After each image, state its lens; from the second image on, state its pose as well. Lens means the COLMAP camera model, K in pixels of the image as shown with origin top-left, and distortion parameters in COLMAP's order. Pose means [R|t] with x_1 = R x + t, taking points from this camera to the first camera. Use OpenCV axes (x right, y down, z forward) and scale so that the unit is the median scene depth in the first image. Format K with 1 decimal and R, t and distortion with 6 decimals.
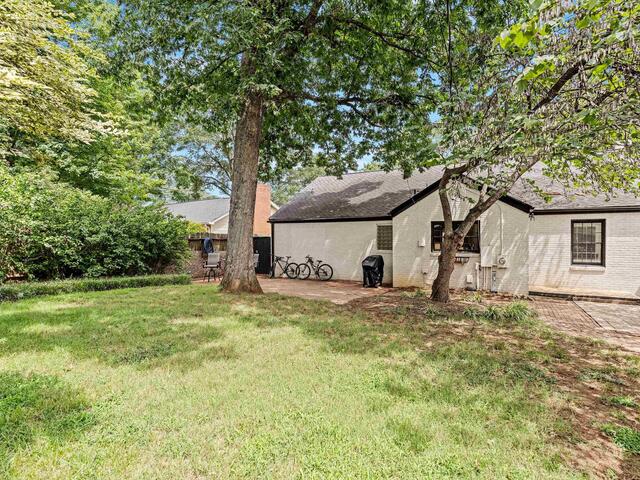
lens RADIAL K [[319.0, 0, 319.2], [0, 319.0, 241.2], [0, 0, 1]] dist [-0.000897, -0.000143]
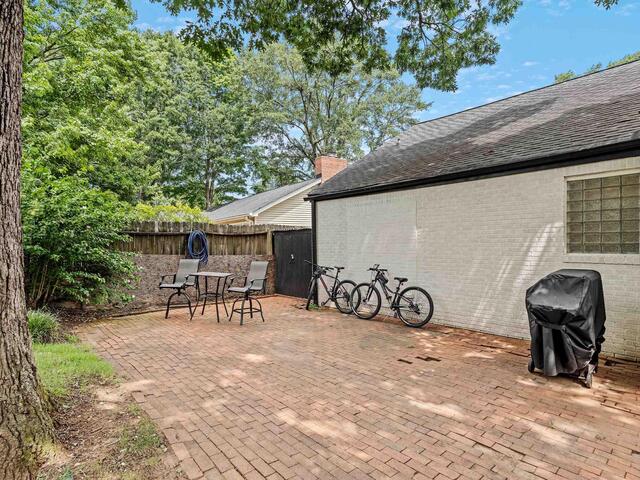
lens RADIAL K [[348.4, 0, 322.3], [0, 348.4, 245.3], [0, 0, 1]] dist [-0.000371, -0.000303]
pose [[0.953633, -0.004206, -0.300943, 0.040622], [0.004527, 0.999990, 0.000371, 0.015693], [0.300938, -0.001716, 0.953642, 0.509444]]
